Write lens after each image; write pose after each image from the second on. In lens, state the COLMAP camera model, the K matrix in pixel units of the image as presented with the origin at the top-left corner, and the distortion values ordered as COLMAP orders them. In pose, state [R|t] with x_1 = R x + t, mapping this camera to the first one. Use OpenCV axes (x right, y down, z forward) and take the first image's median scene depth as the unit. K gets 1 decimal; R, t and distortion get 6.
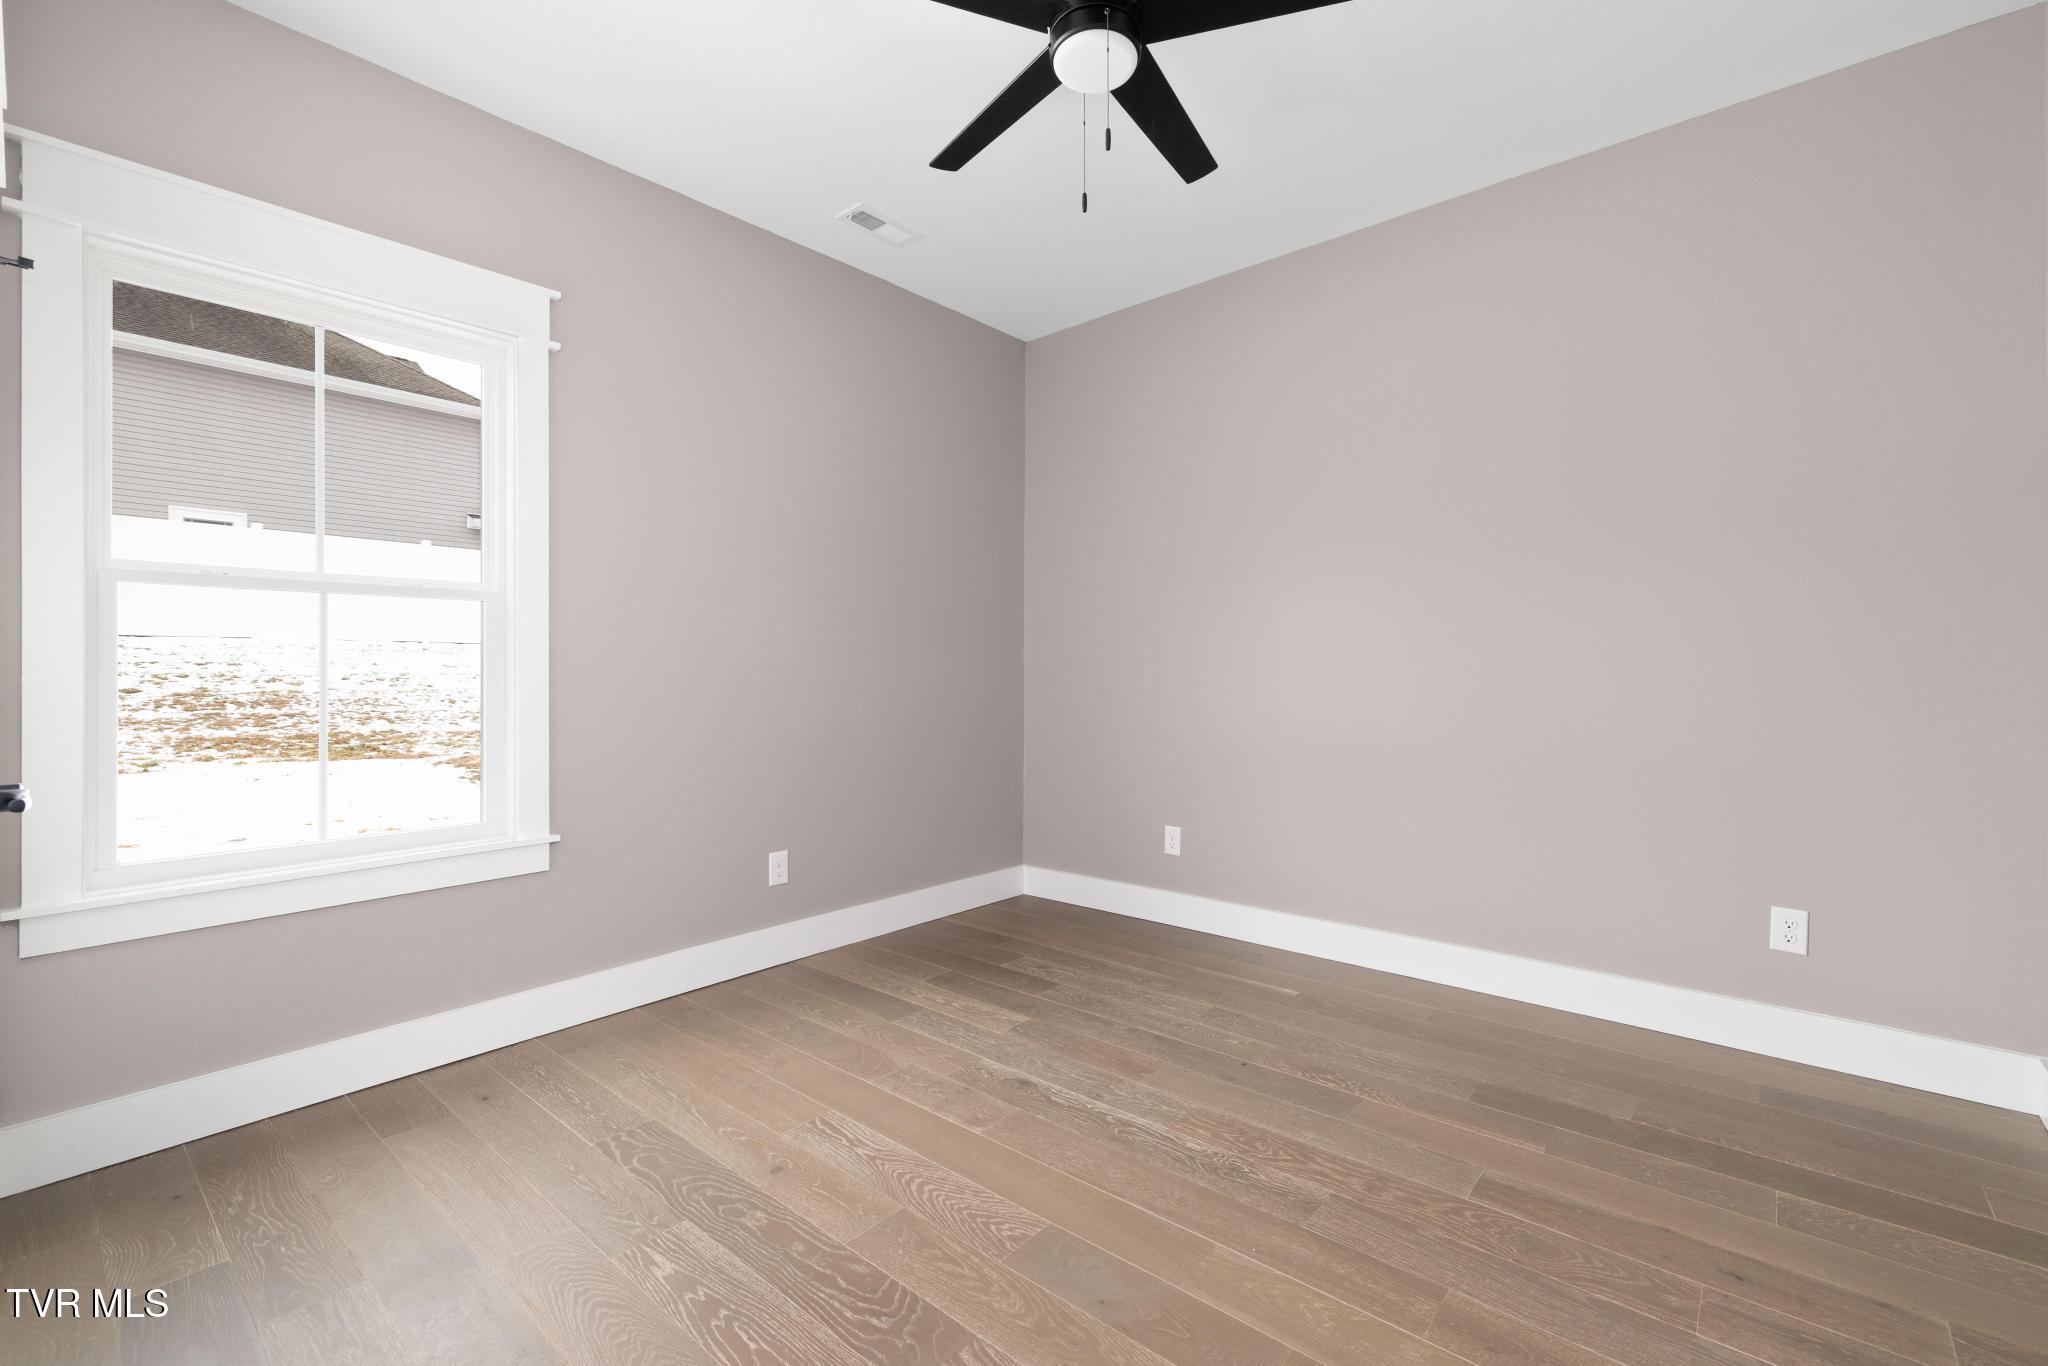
lens RADIAL K [[855.4, 0, 1024.0], [0, 855.4, 683.0], [0, 0, 1]] dist [0.000710, 0.000191]
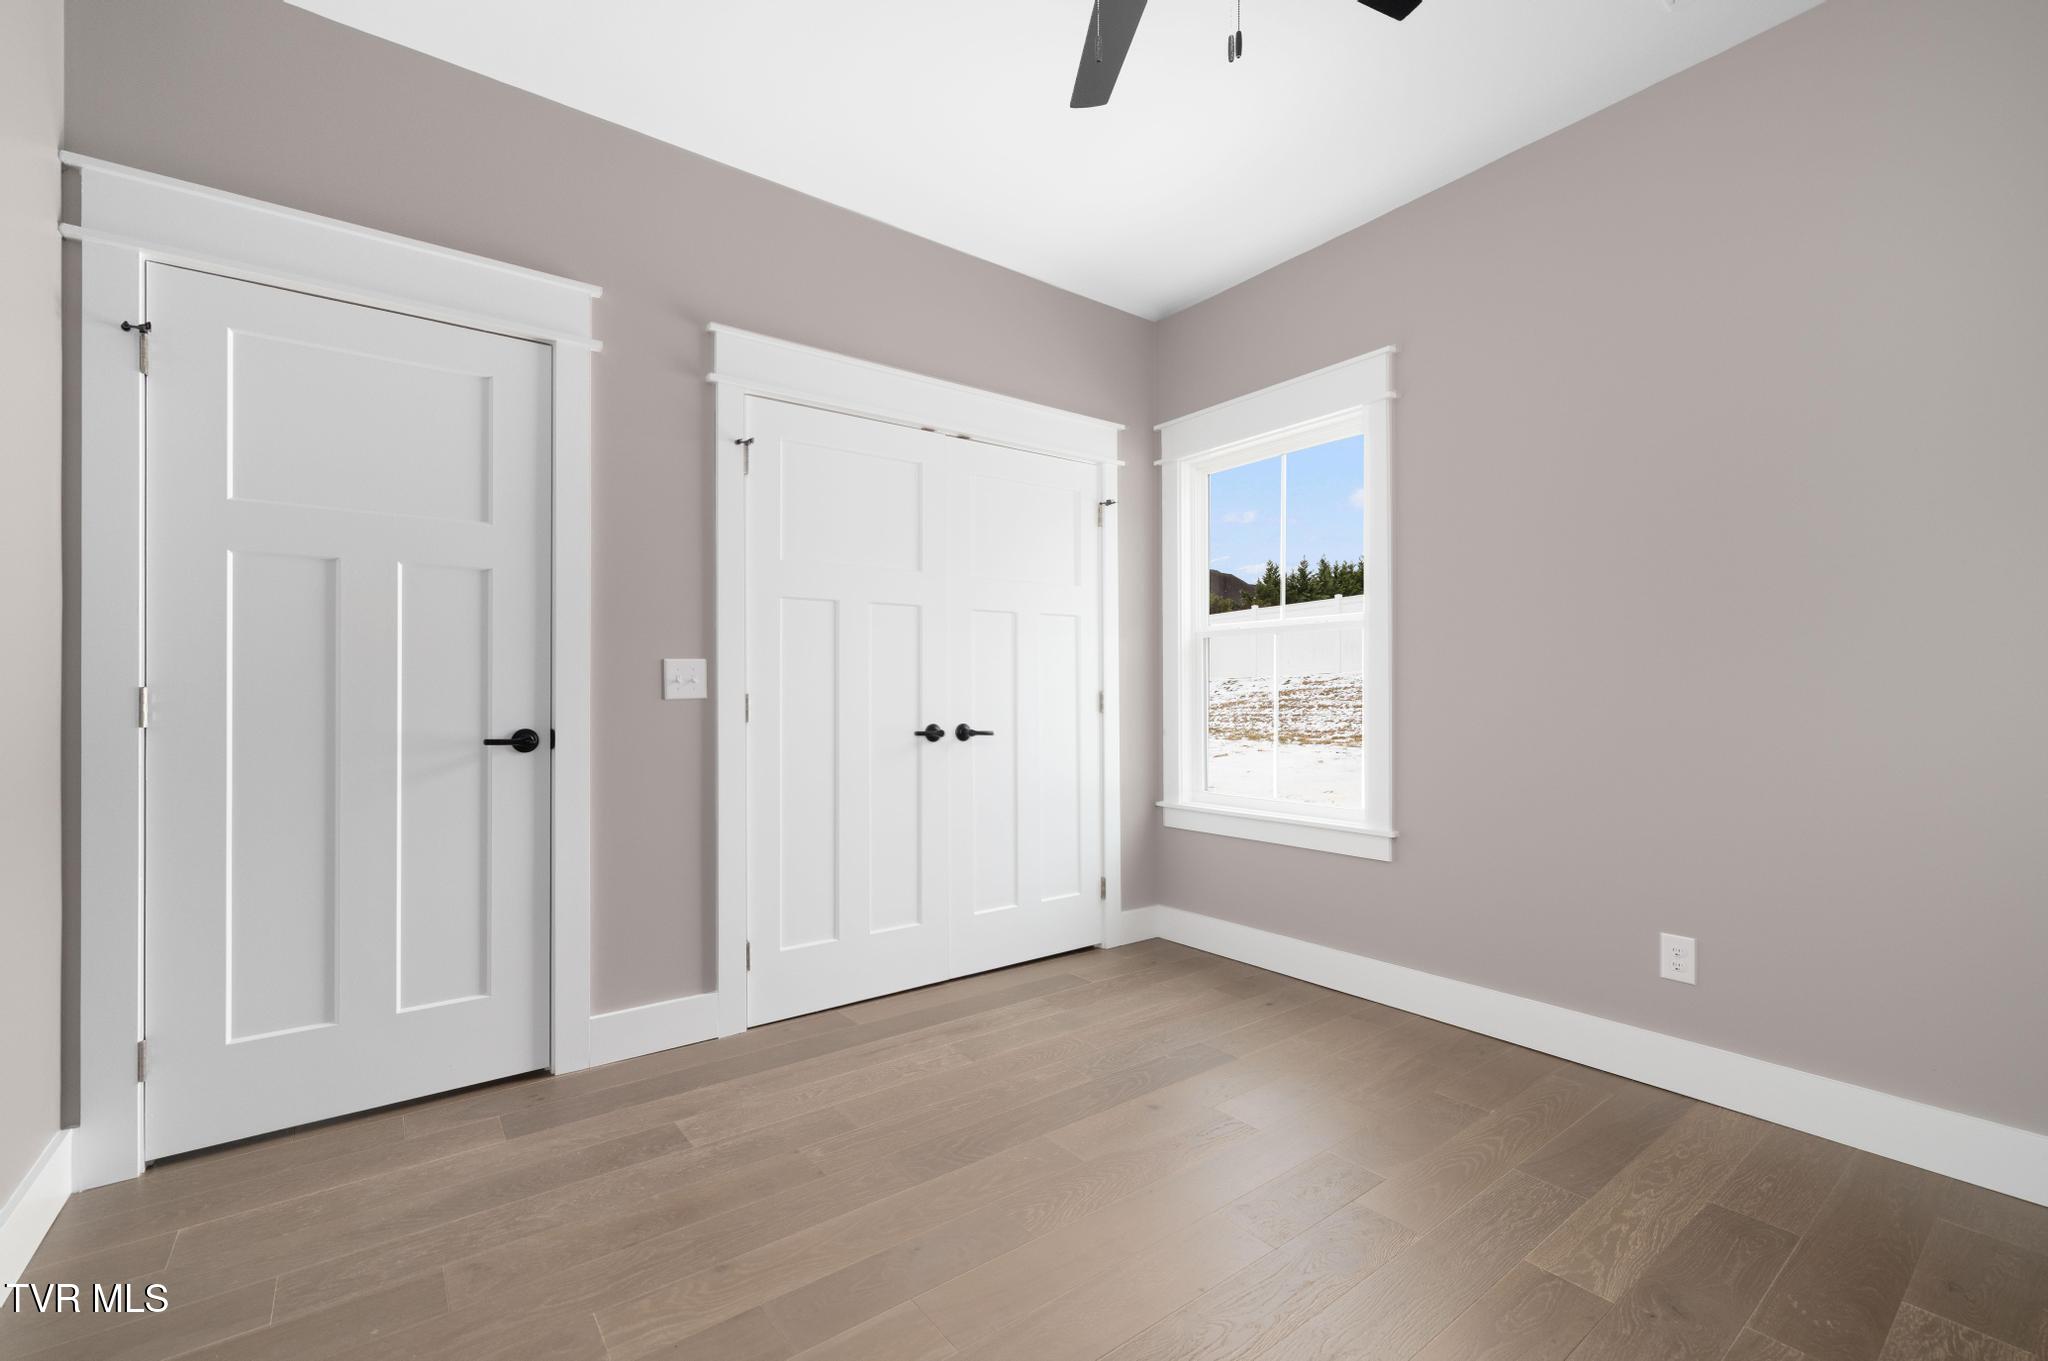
lens RADIAL K [[910.8, 0, 1070.1], [0, 910.8, 685.8], [0, 0, 1]] dist [-0.000134, -0.000072]
pose [[-0.184139, 0.000984, -0.982900, 0.664603], [-0.006518, 0.999976, 0.002222, -0.012381], [0.982879, 0.006816, -0.184129, 0.760168]]
